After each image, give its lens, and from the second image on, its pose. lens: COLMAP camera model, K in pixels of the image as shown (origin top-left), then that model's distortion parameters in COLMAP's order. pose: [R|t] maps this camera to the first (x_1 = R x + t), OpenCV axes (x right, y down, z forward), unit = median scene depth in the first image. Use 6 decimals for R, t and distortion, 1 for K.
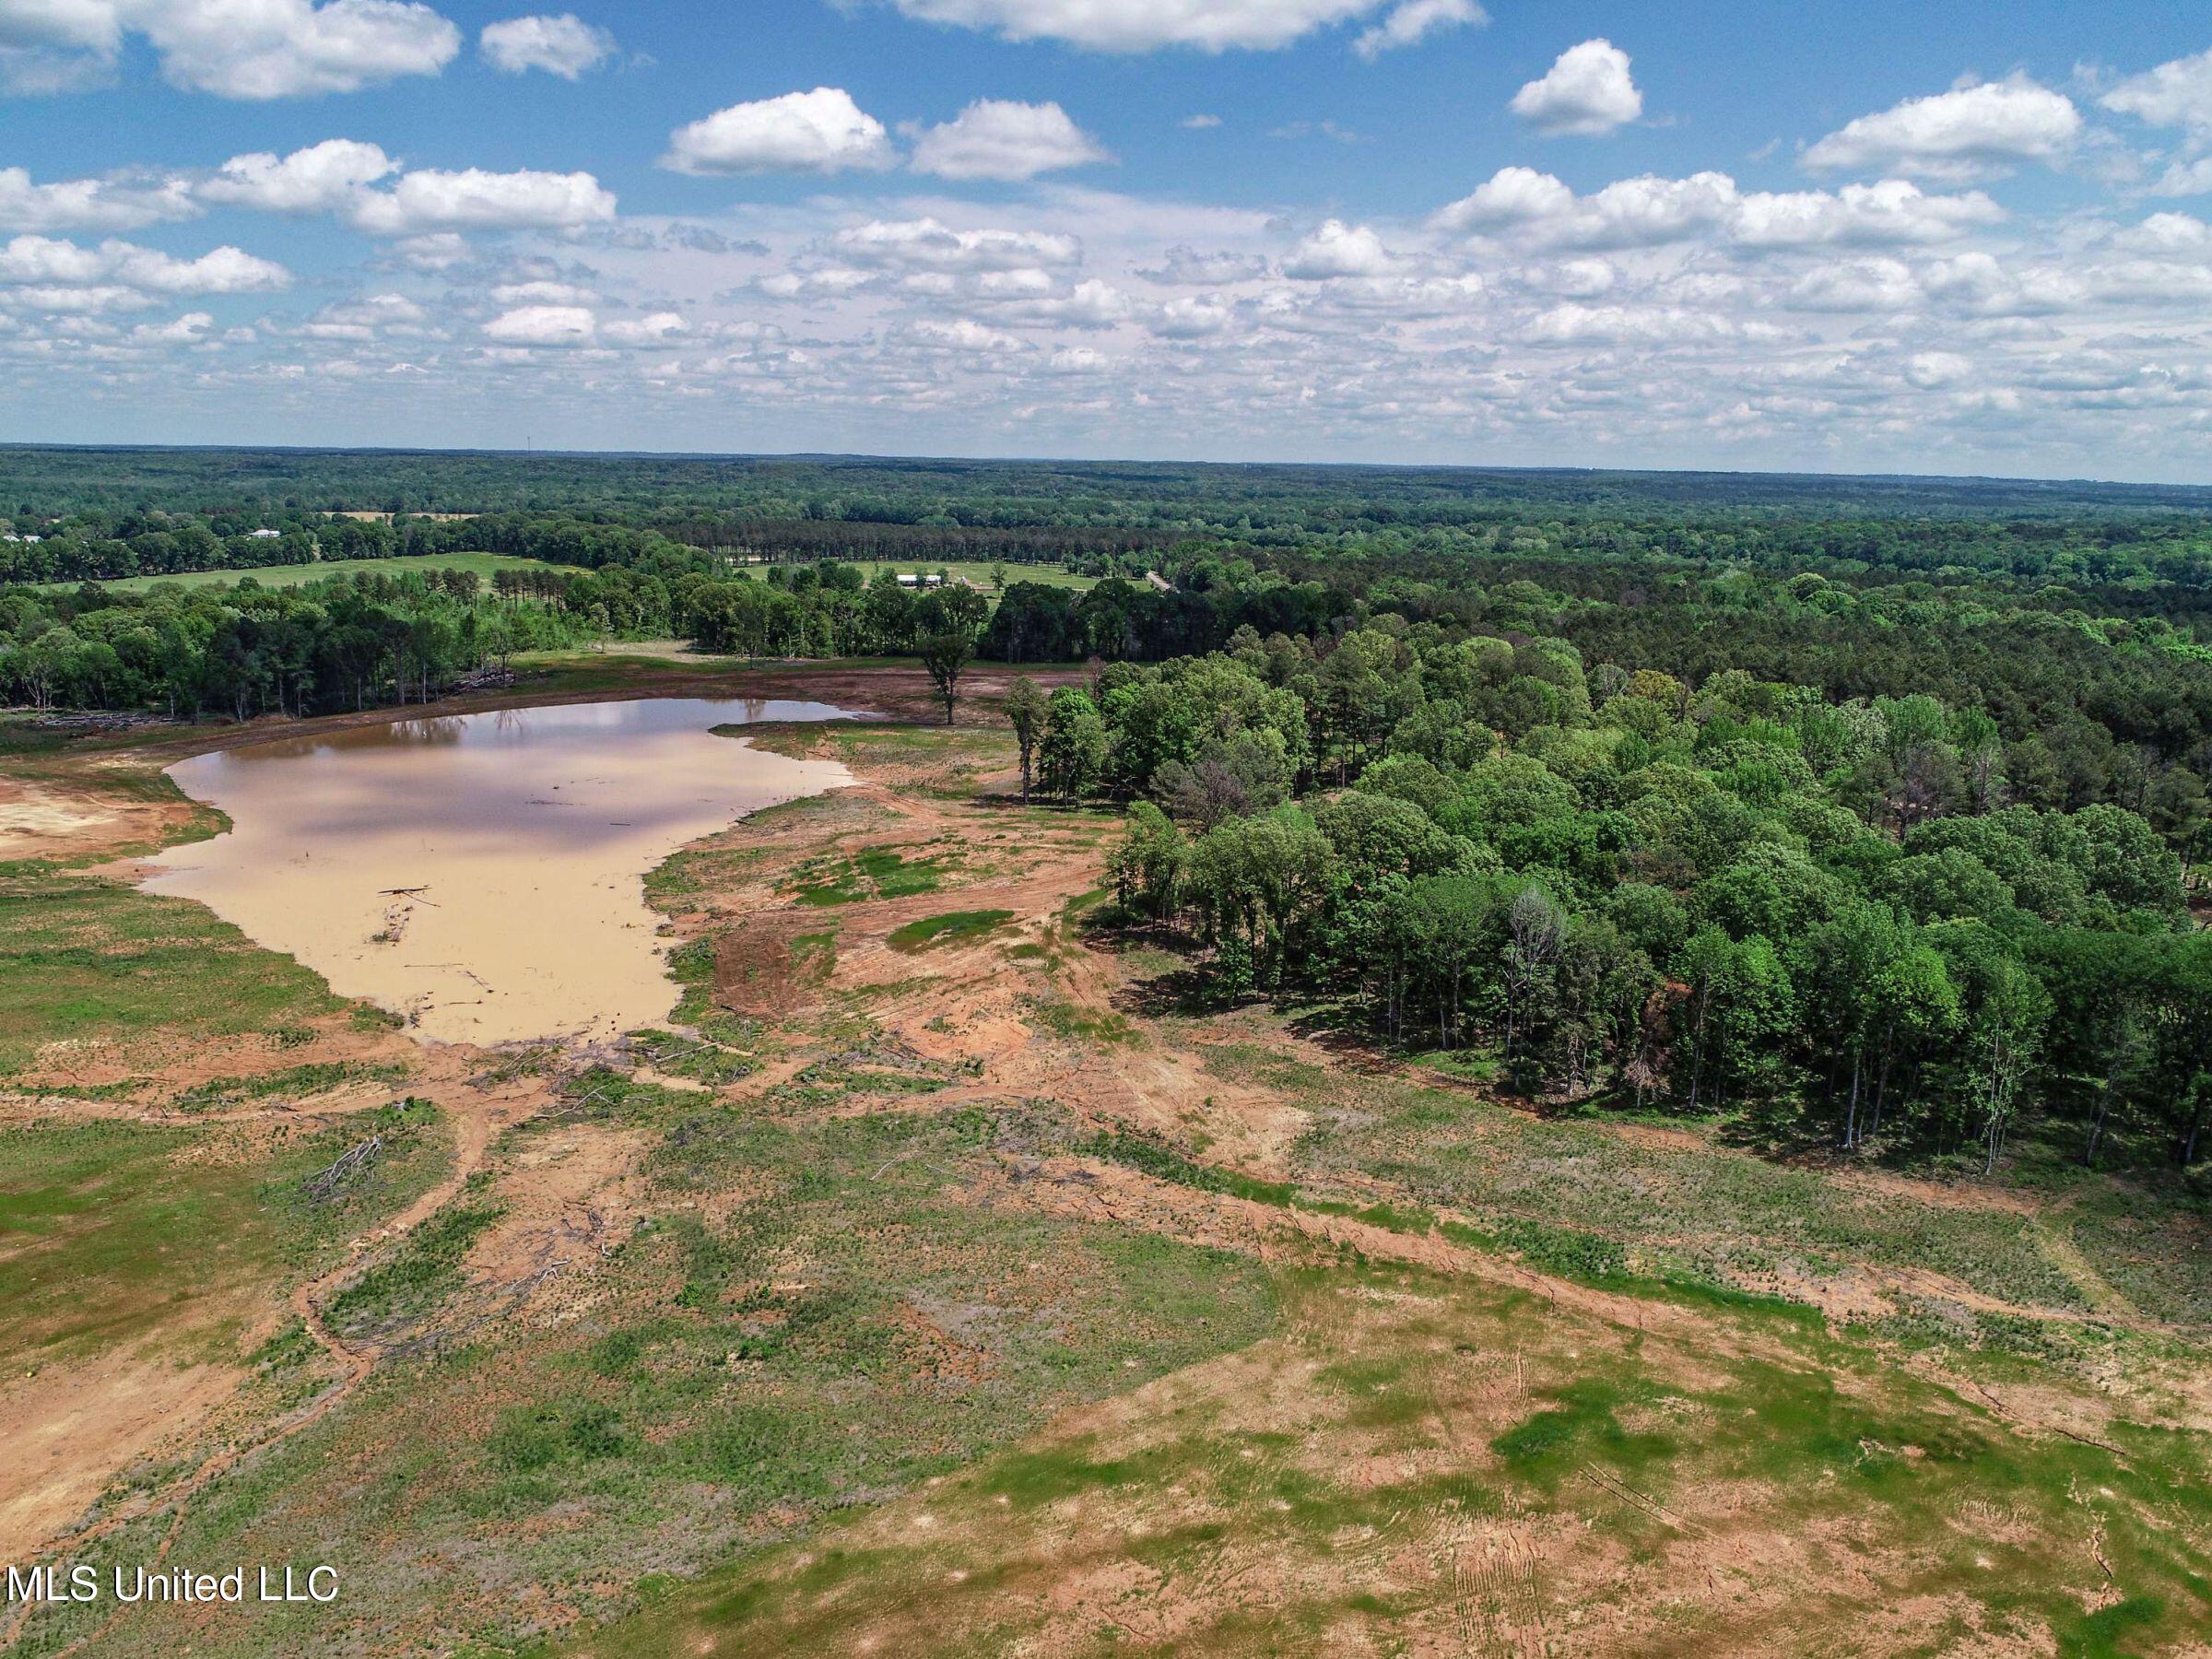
lens RADIAL K [[1659.4, 0, 1123.6], [0, 1659.4, 824.4], [0, 0, 1]] dist [-0.003494, -0.003810]
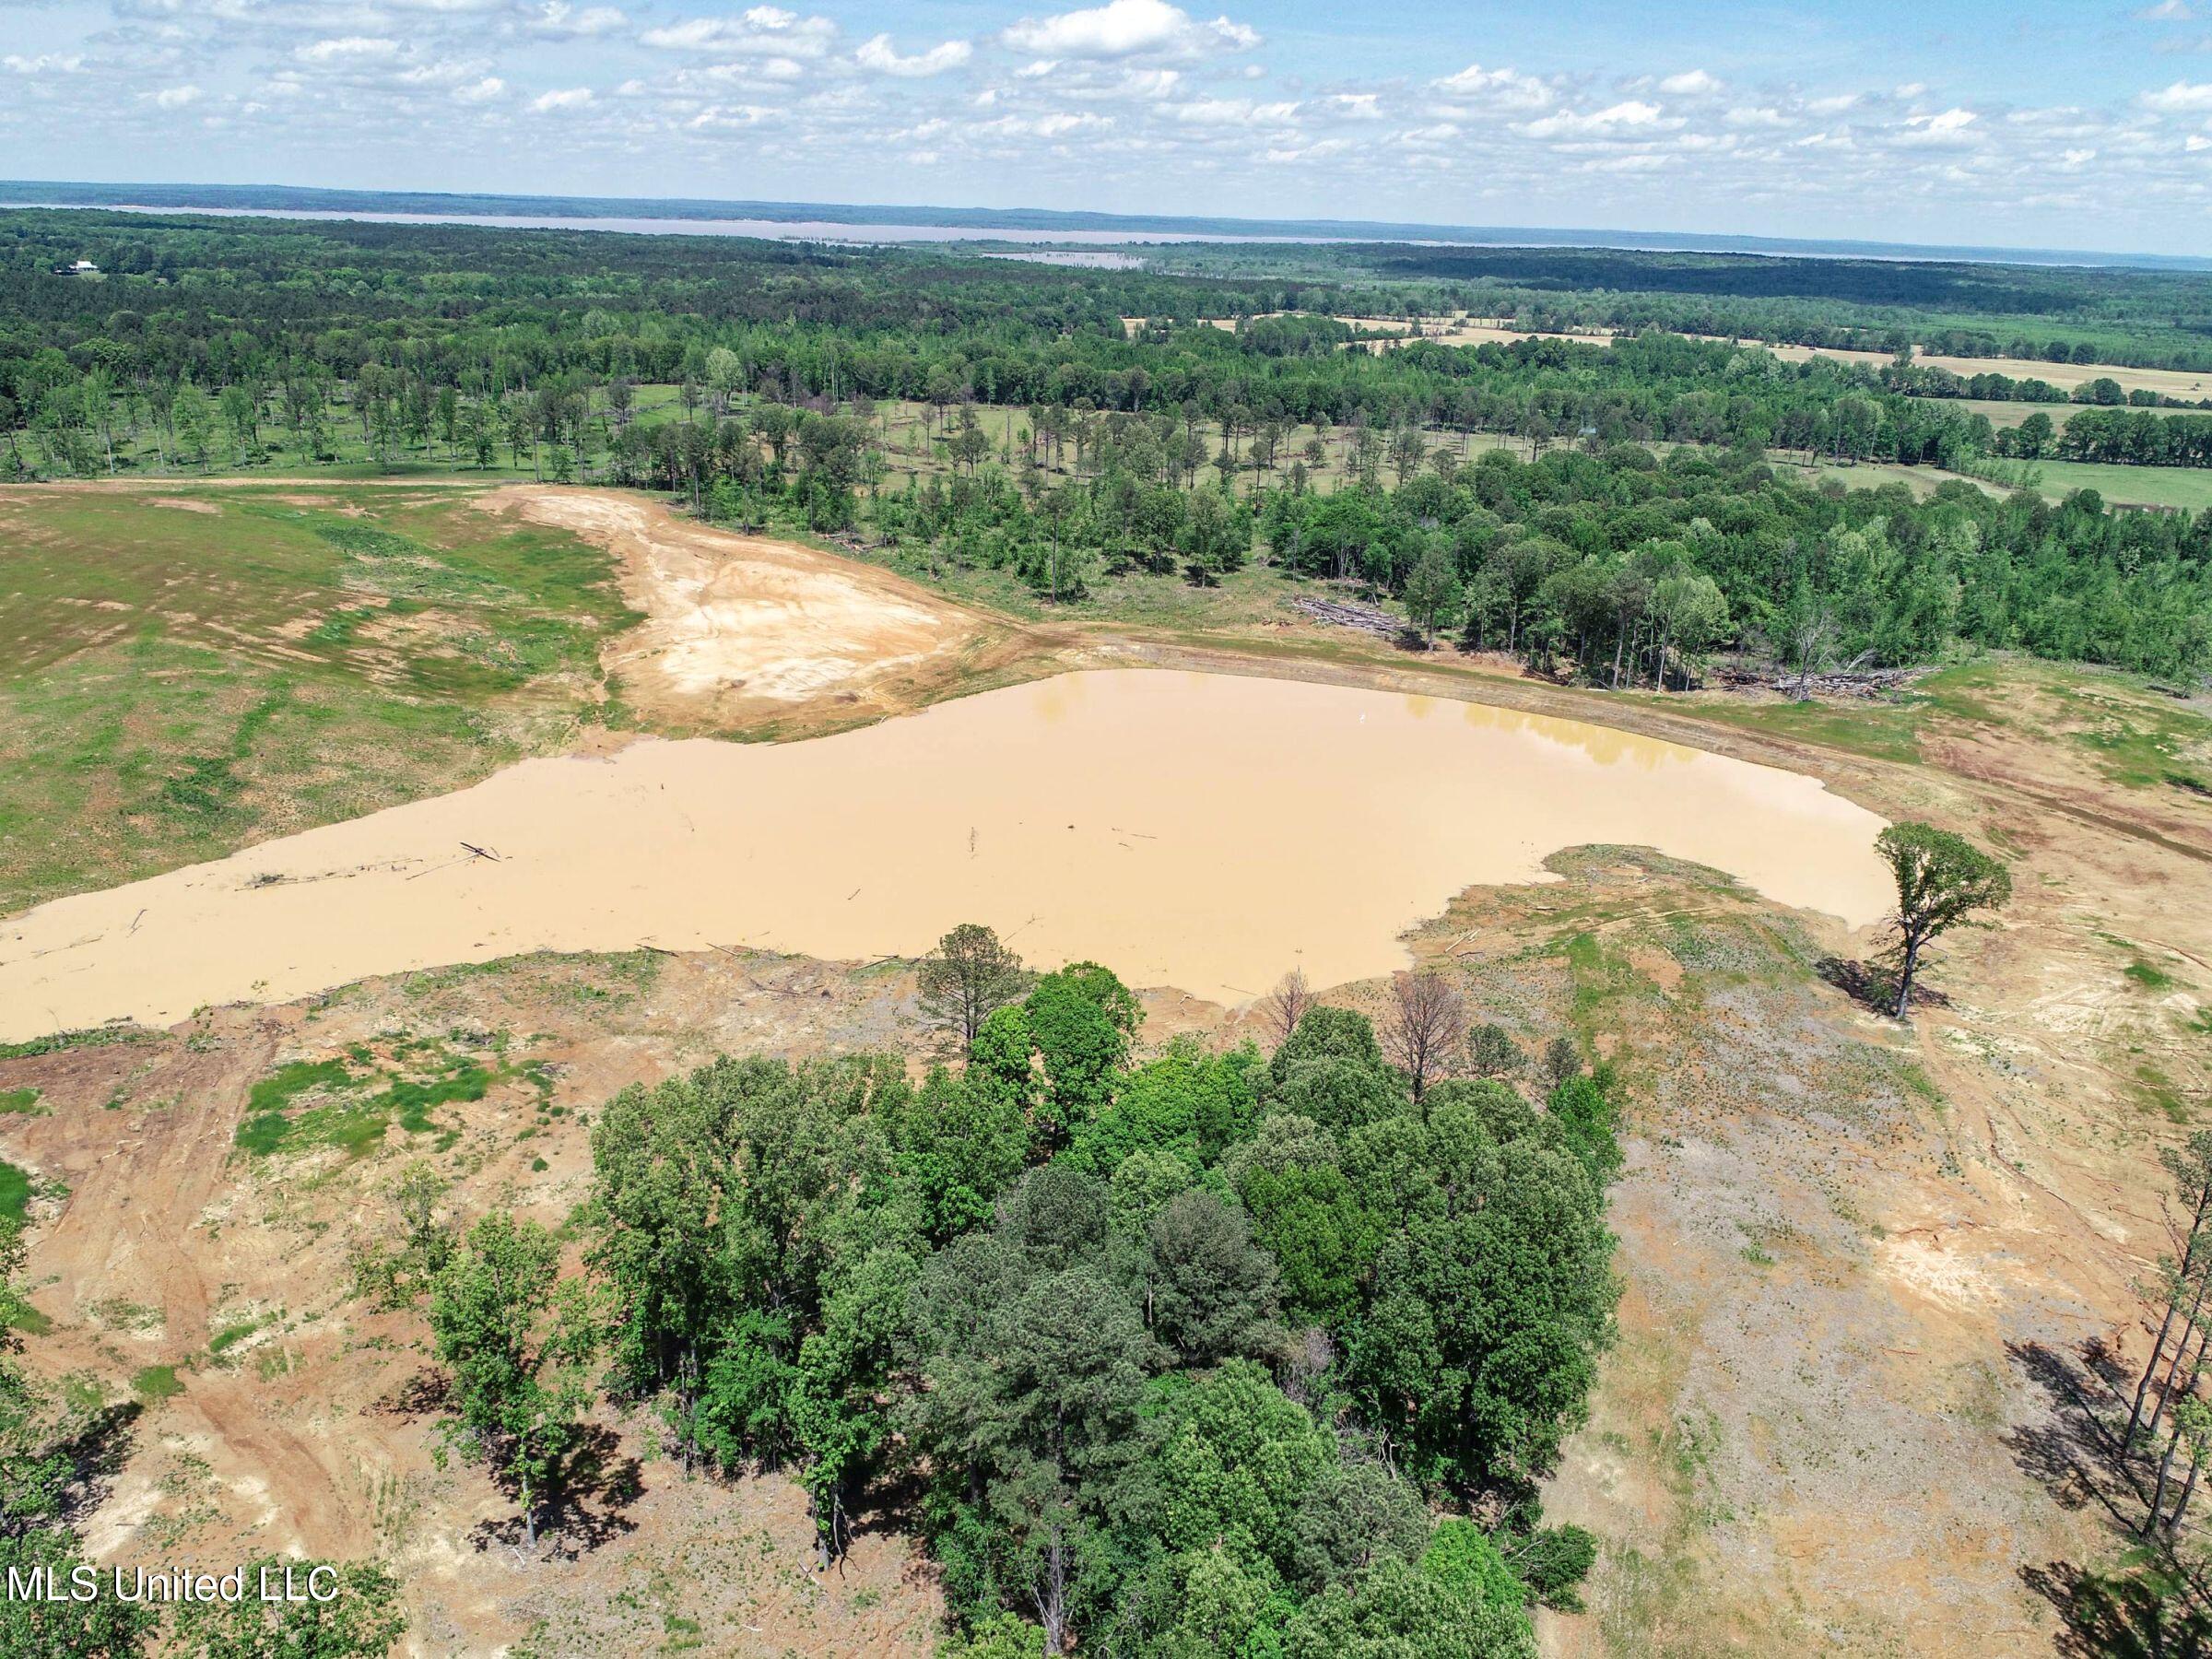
lens RADIAL K [[1659.4, 0, 1130.8], [0, 1659.4, 809.5], [0, 0, 1]] dist [-0.003494, -0.003810]
pose [[0.168553, 0.323361, -0.931143, 0.495912], [-0.244056, 0.928936, 0.278416, -0.350059], [0.955001, 0.180324, 0.235493, 1.249034]]
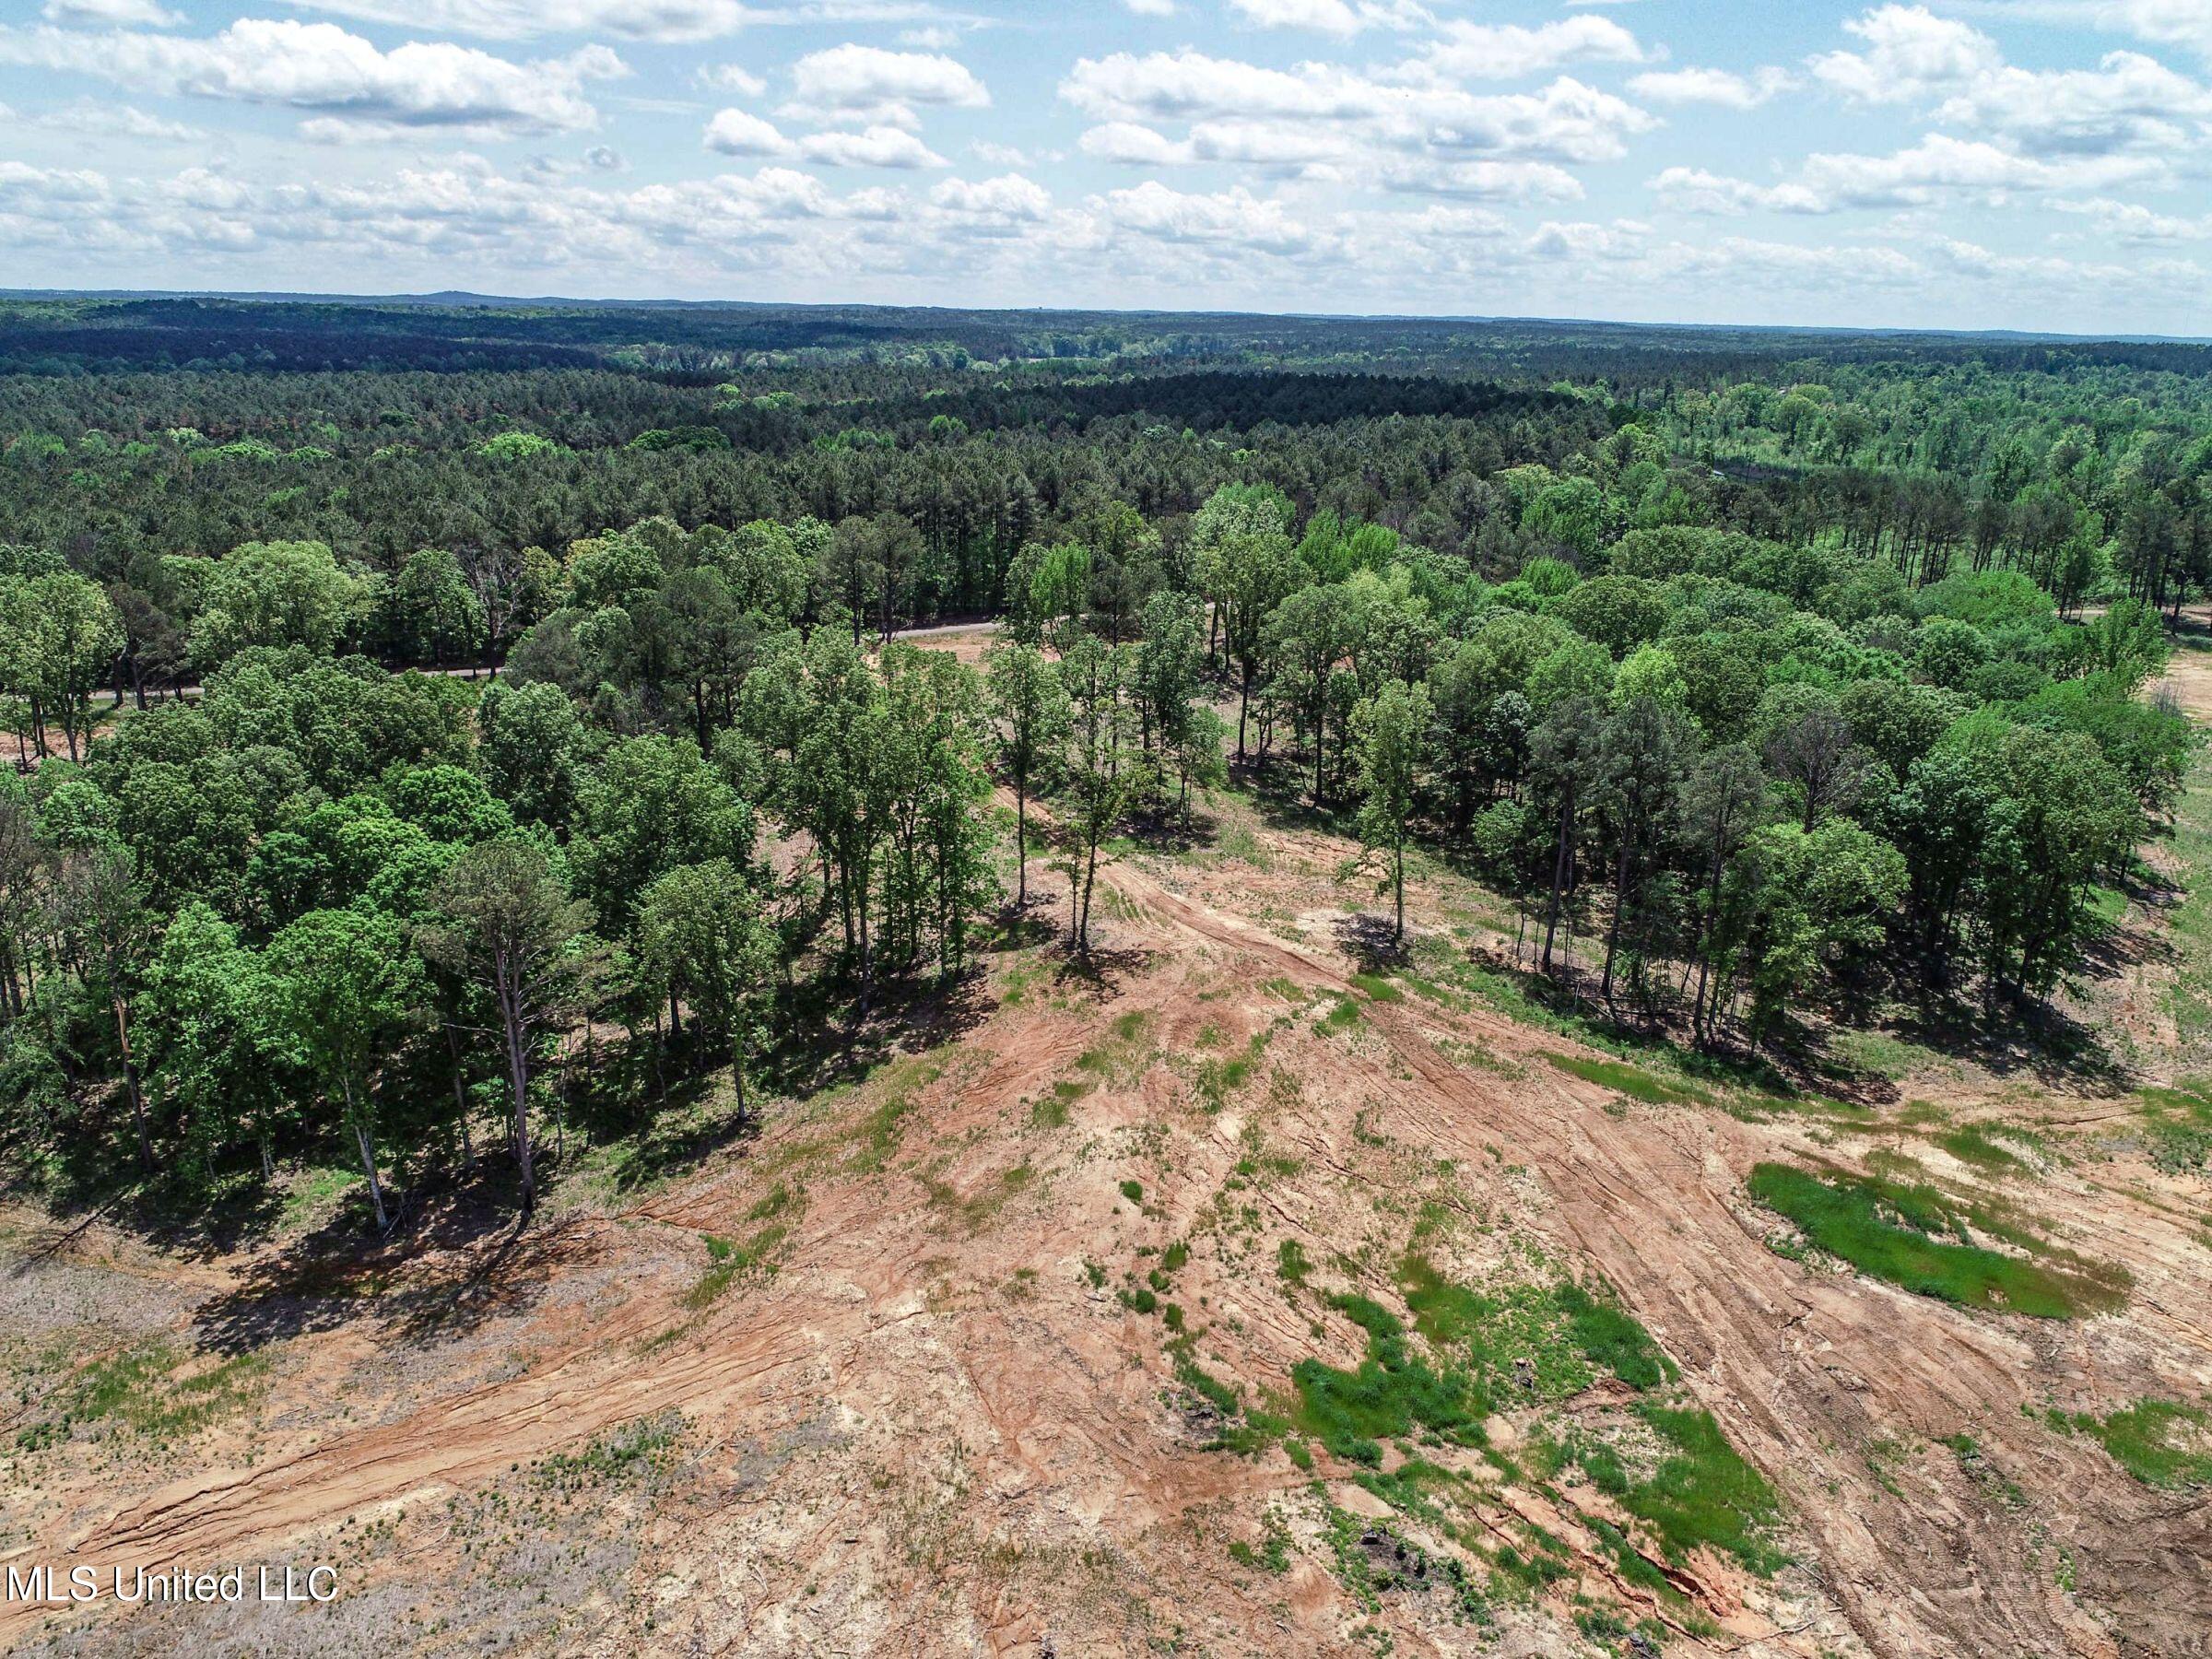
lens RADIAL K [[1659.4, 0, 1128.1], [0, 1659.4, 818.8], [0, 0, 1]] dist [-0.003494, -0.003810]
pose [[-0.054789, -0.314401, 0.947708, -0.484659], [0.193035, 0.927892, 0.318988, -0.228985], [-0.979661, 0.200418, 0.009852, 1.183294]]
